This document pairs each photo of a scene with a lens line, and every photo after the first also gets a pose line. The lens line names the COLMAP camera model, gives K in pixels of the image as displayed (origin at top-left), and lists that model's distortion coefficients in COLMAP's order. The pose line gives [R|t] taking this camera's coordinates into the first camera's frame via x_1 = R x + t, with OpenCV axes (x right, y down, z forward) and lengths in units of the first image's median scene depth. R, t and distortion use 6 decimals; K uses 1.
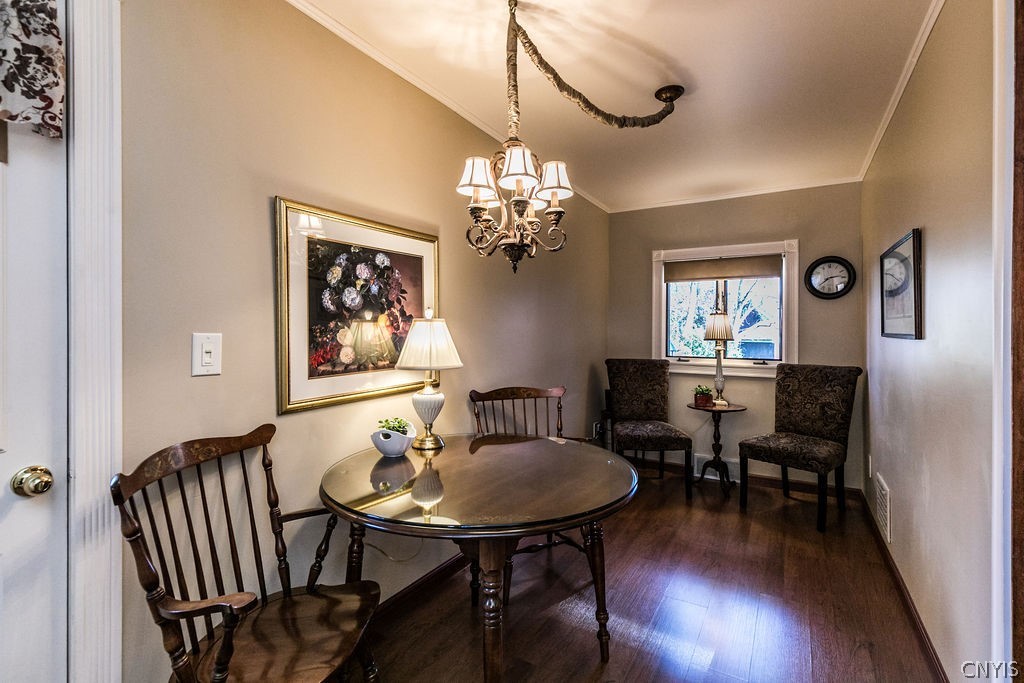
lens RADIAL K [[459.4, 0, 515.4], [0, 459.4, 323.7], [0, 0, 1]] dist [0.001887, 0.000187]
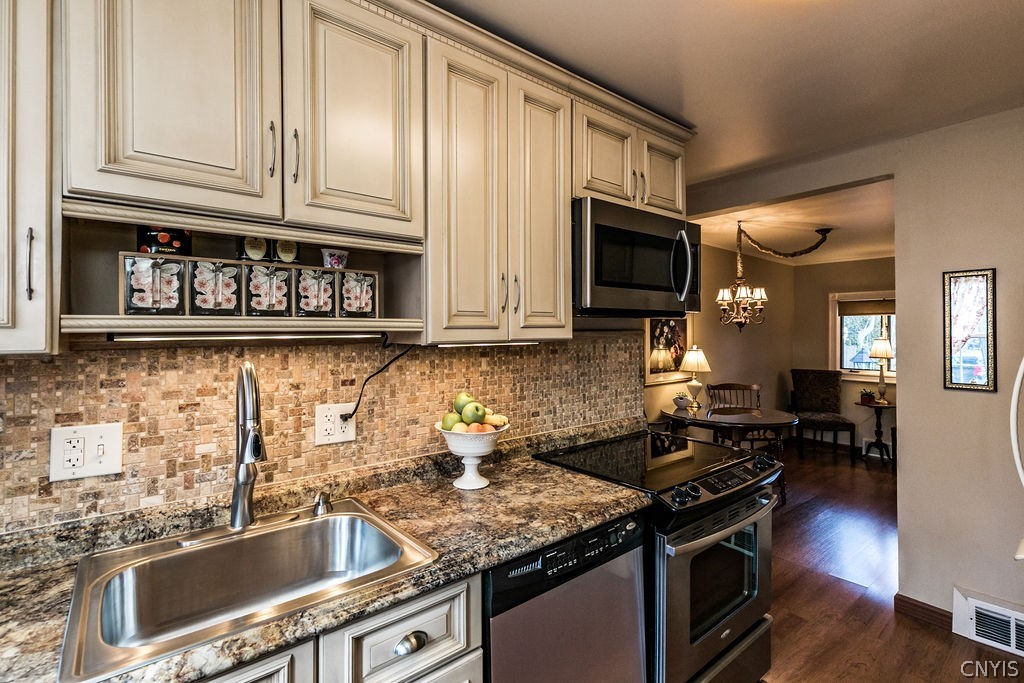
lens RADIAL K [[477.1, 0, 512.9], [0, 477.1, 332.5], [0, 0, 1]] dist [0.003572, 0.000140]
pose [[0.937430, -0.001131, -0.348172, -0.217437], [0.005035, 0.999934, 0.010307, -0.126249], [0.348138, -0.011415, 0.937374, -1.541806]]
